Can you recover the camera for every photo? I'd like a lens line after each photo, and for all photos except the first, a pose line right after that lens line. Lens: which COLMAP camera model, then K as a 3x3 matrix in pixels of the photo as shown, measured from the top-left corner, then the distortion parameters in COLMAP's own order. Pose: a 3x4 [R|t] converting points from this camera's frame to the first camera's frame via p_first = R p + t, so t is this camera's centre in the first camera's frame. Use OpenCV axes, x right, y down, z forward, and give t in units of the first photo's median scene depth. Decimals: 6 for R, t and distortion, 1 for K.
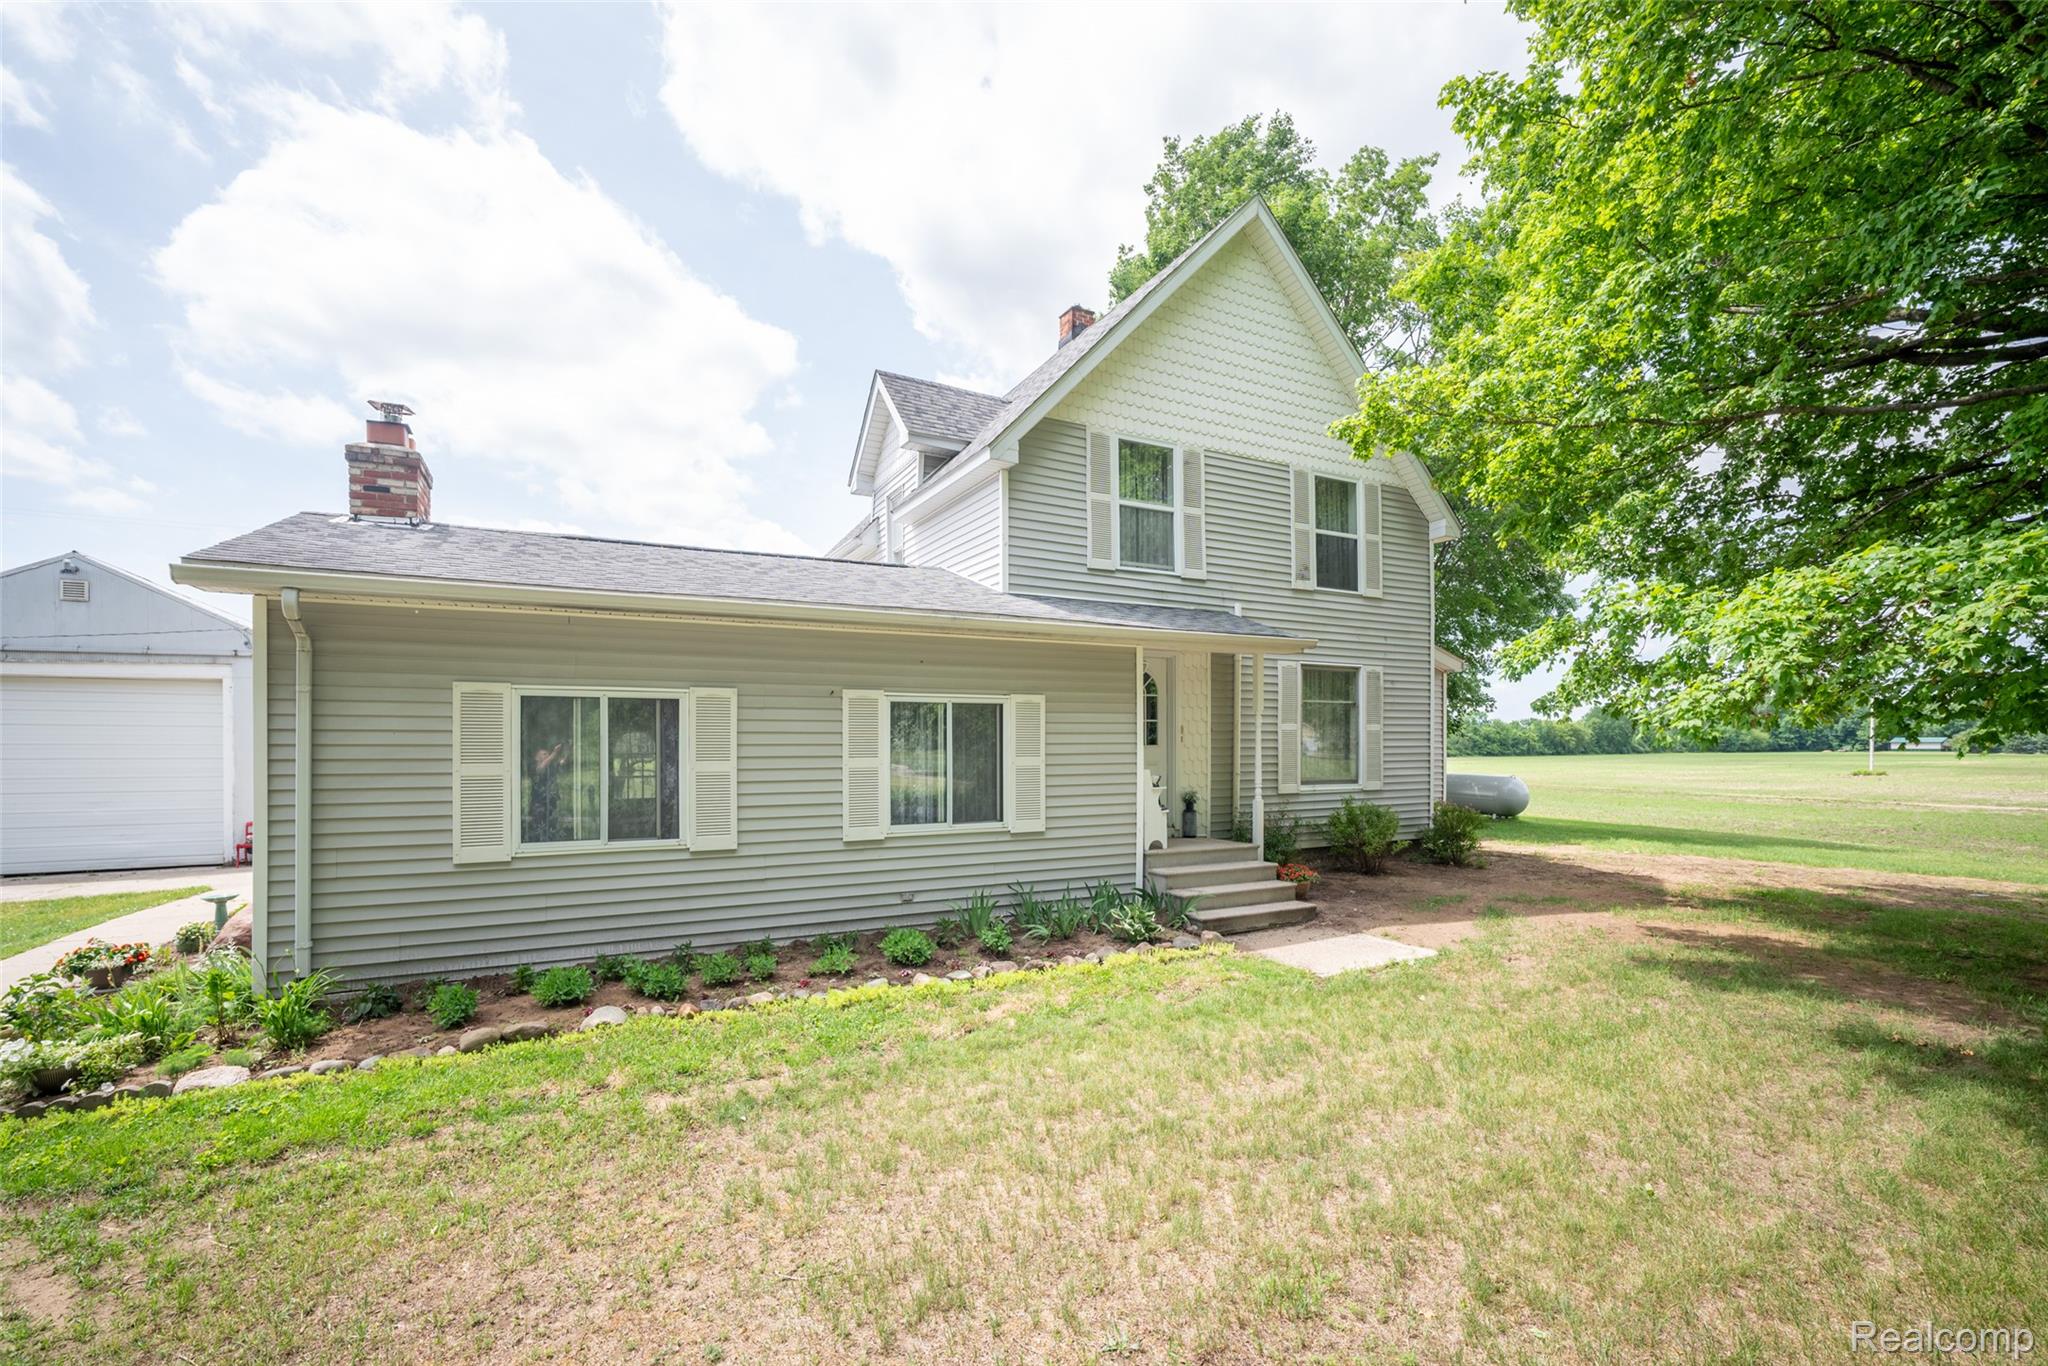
lens RADIAL K [[902.0, 0, 1060.1], [0, 902.0, 732.8], [0, 0, 1]] dist [-0.043743, 0.019413]
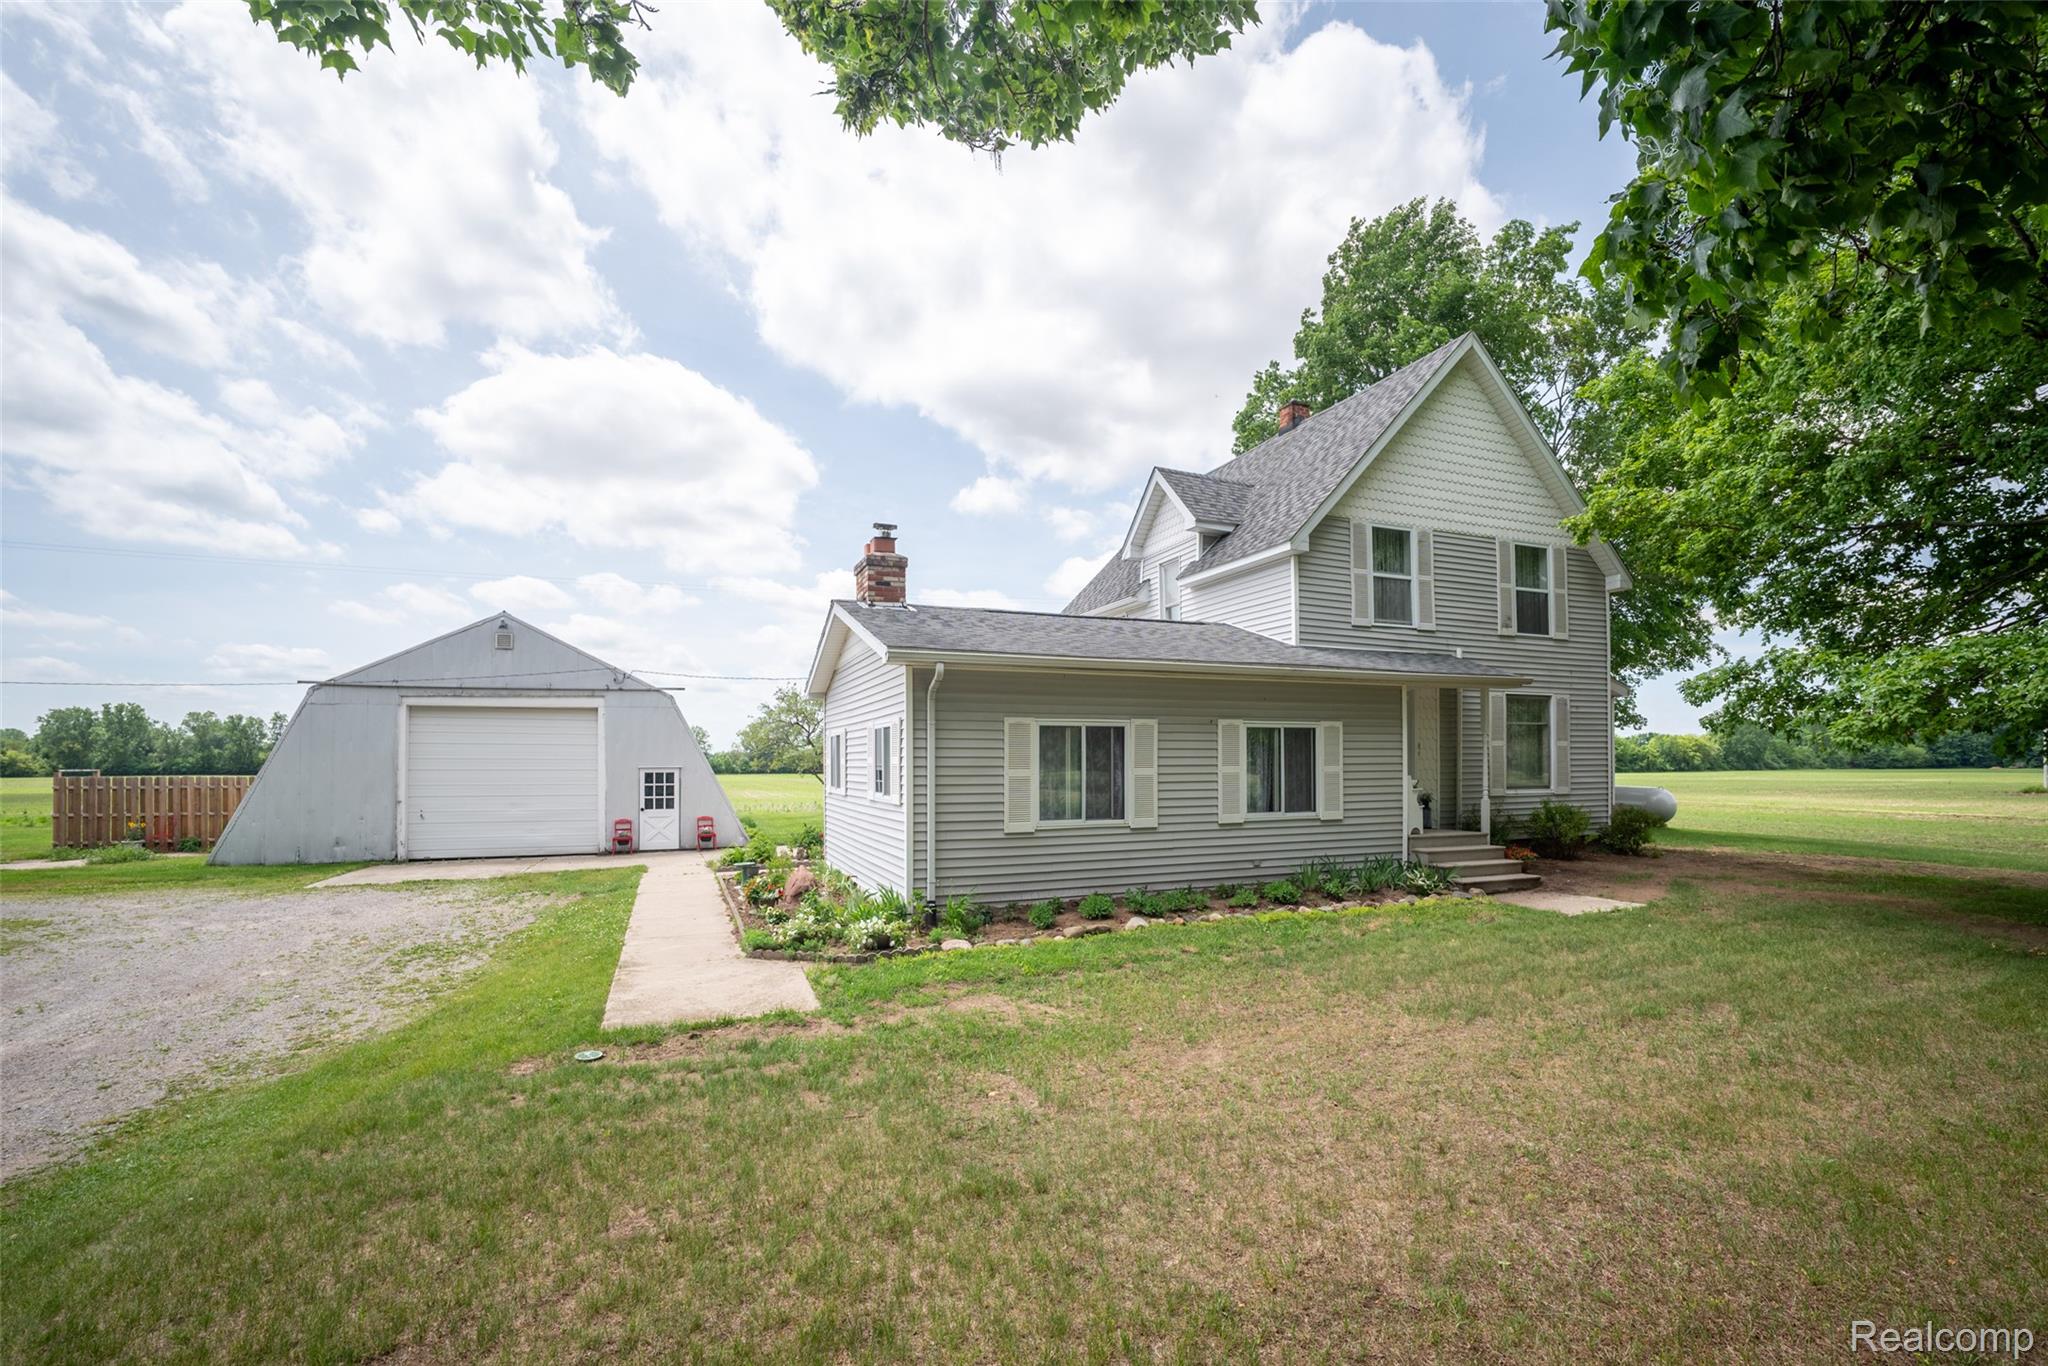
lens RADIAL K [[902.0, 0, 1060.1], [0, 902.0, 732.8], [0, 0, 1]] dist [-0.043743, 0.019413]
pose [[0.994991, -0.003761, -0.099893, -0.257656], [0.001919, 0.999826, -0.018531, 0.000553], [0.099945, 0.018246, 0.994826, -0.350534]]
